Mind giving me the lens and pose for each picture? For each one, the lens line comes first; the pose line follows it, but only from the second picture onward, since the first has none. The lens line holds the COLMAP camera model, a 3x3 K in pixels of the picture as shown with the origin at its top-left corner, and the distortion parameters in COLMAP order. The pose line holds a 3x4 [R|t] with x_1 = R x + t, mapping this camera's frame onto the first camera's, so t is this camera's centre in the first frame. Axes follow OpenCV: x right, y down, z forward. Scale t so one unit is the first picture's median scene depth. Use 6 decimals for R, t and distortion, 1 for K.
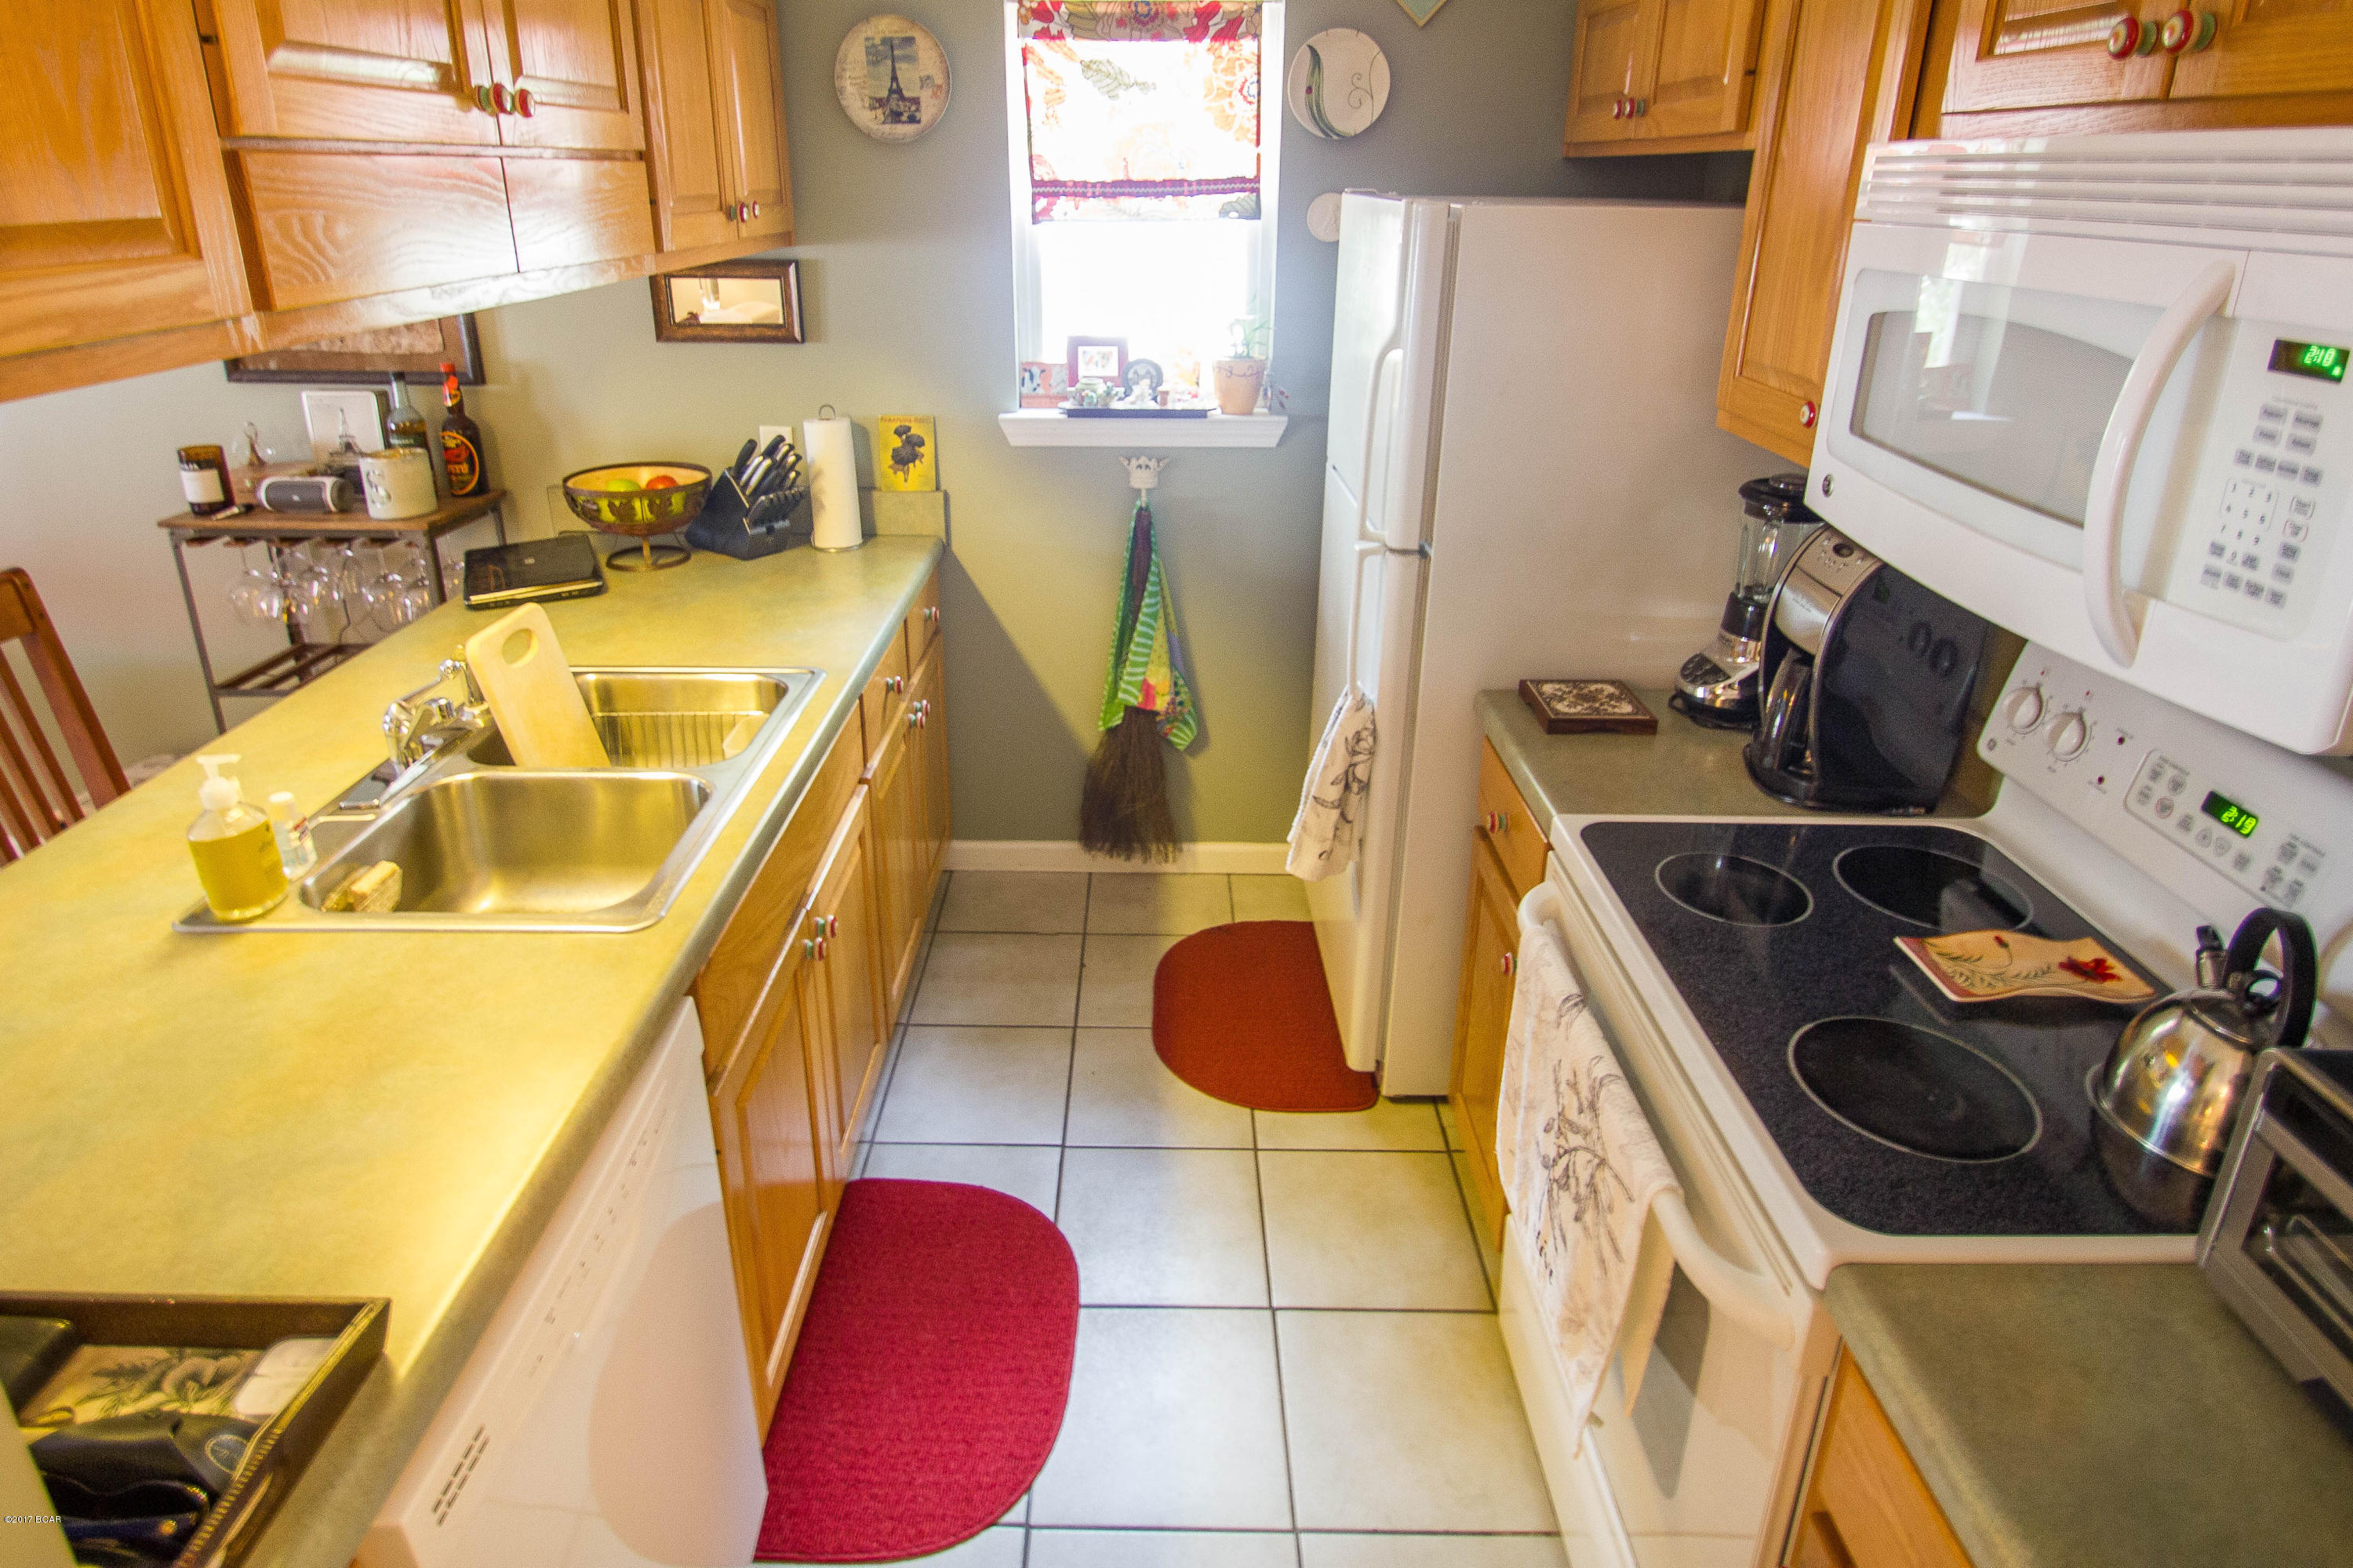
lens RADIAL K [[1297.1, 0, 1066.7], [0, 1297.1, 783.5], [0, 0, 1]] dist [0.001673, -0.012318]
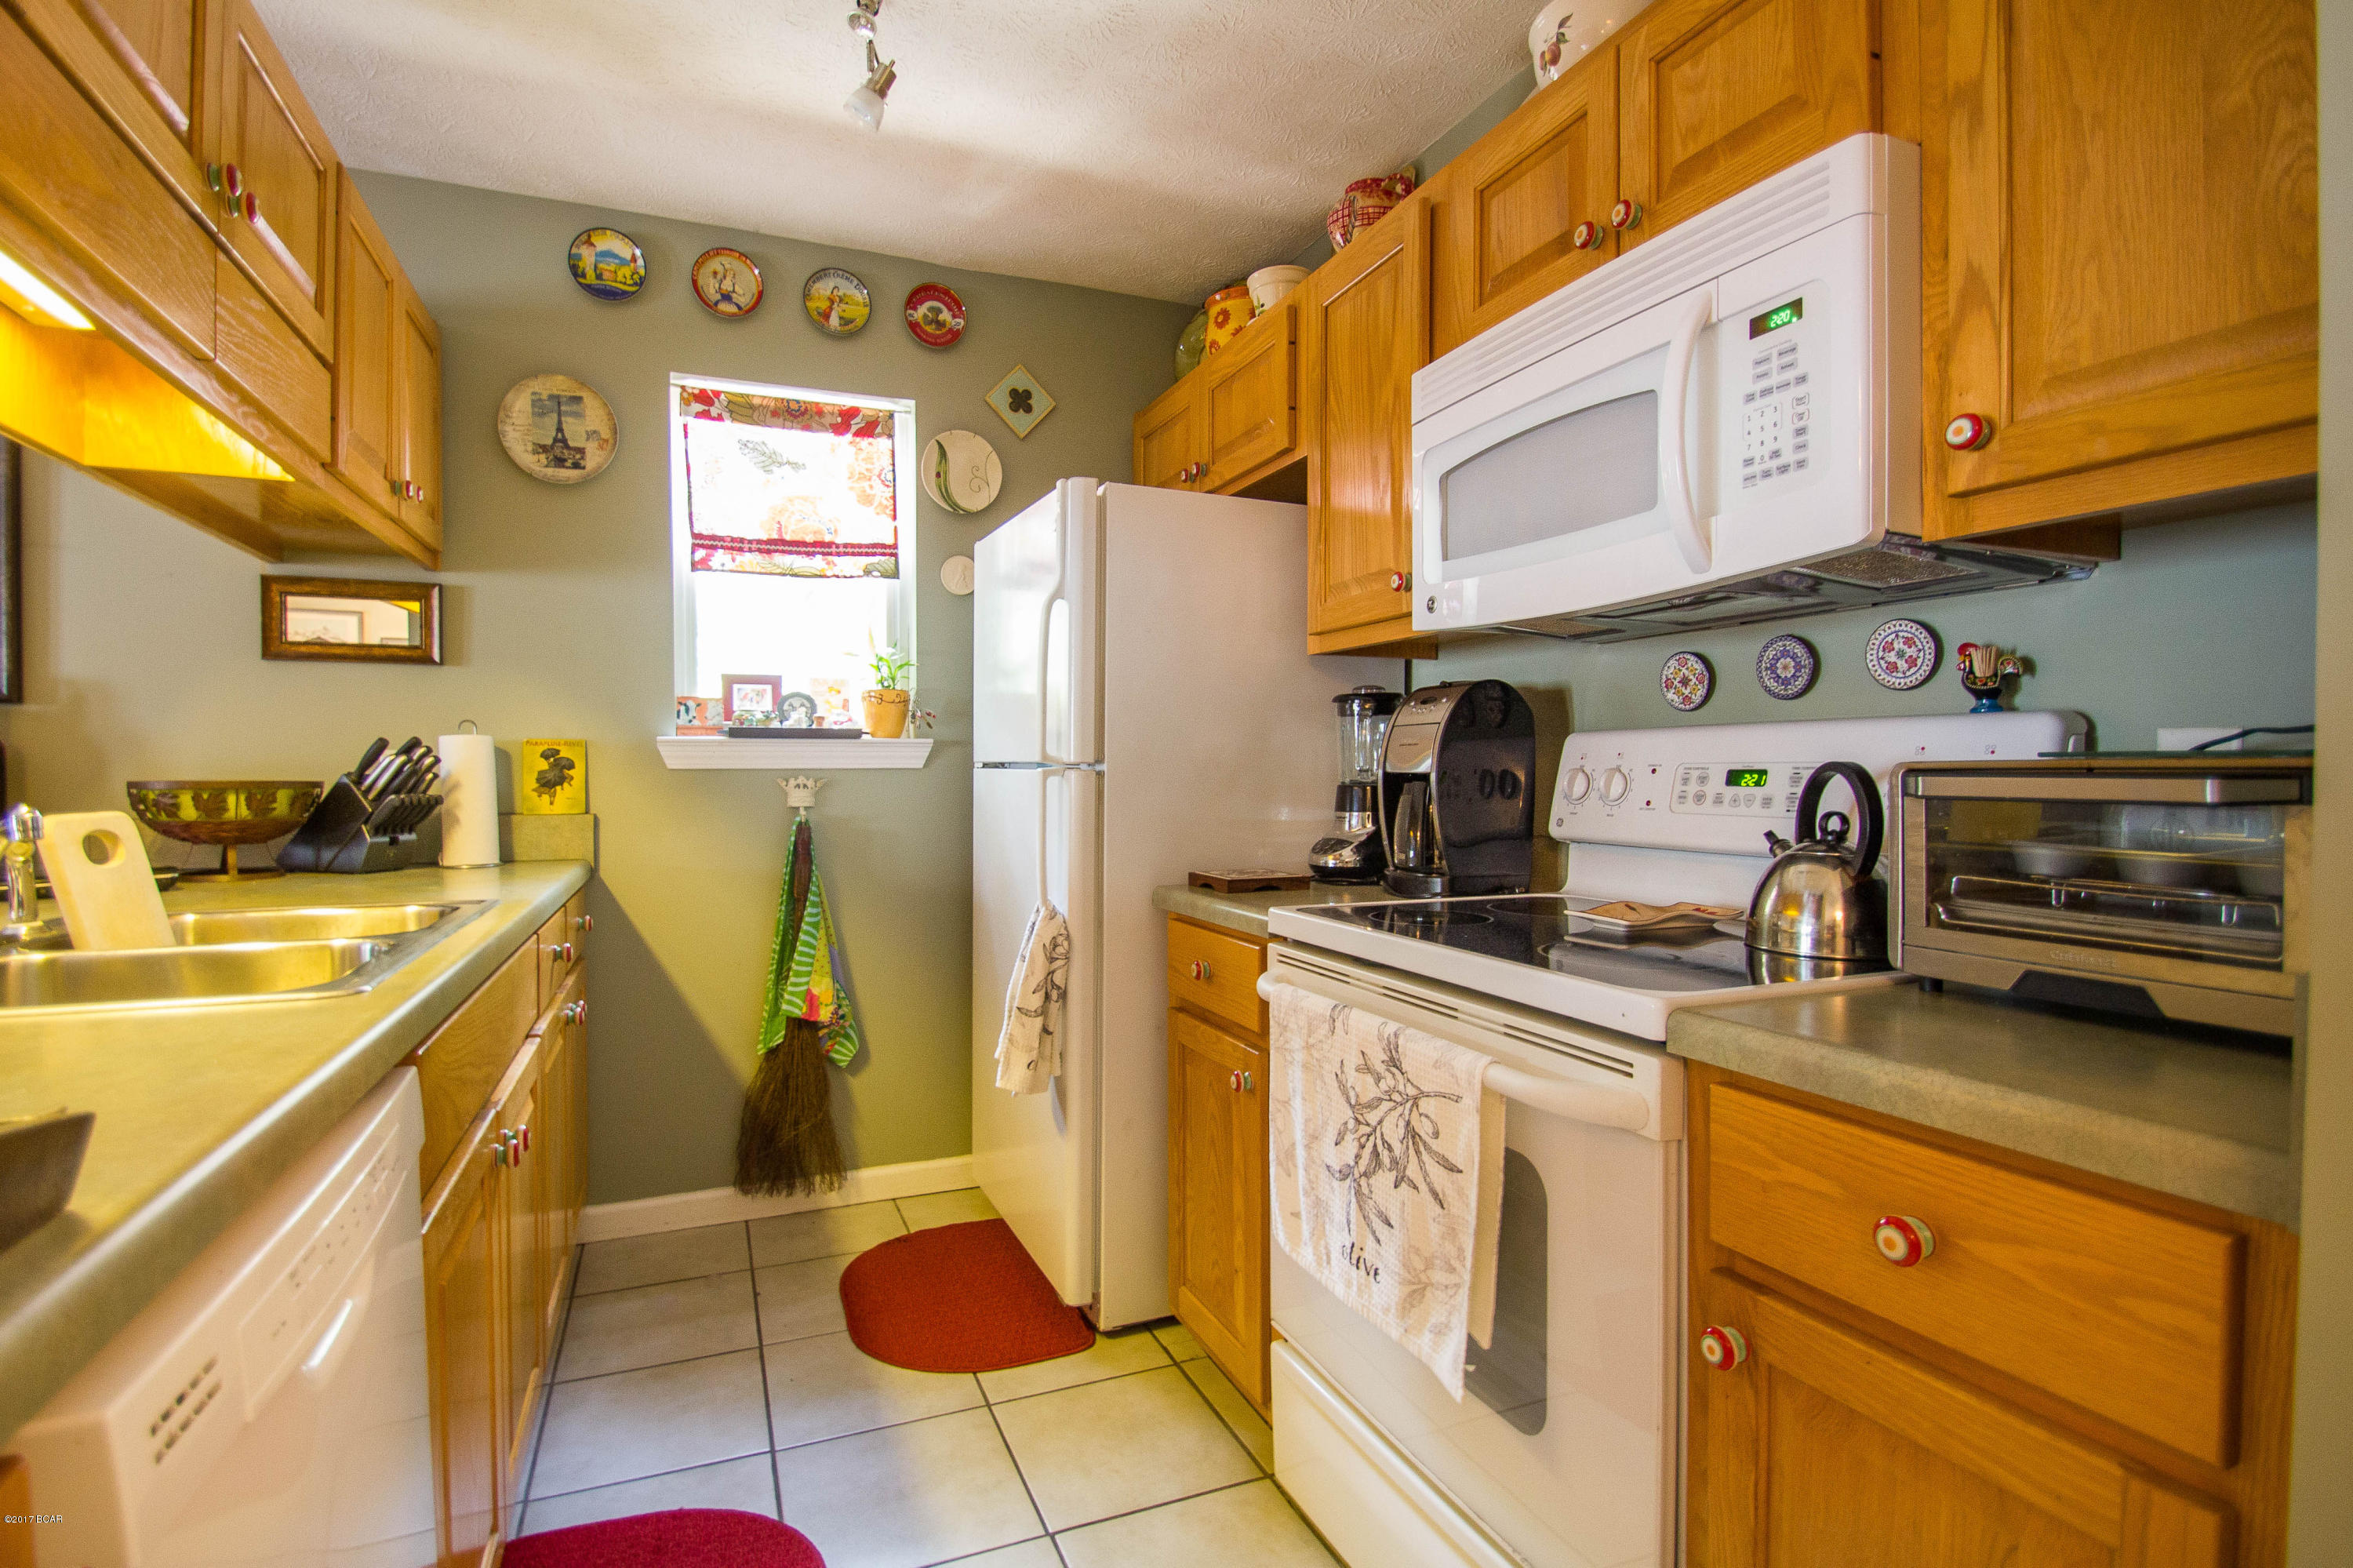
lens RADIAL K [[1158.9, 0, 1176.5], [0, 1158.9, 784.0], [0, 0, 1]] dist [0.010676, -0.020247]
pose [[0.913297, -0.009218, 0.407189, -0.054854], [0.145803, 0.940889, -0.305727, 0.106990], [-0.380302, 0.338589, 0.860656, 0.053503]]
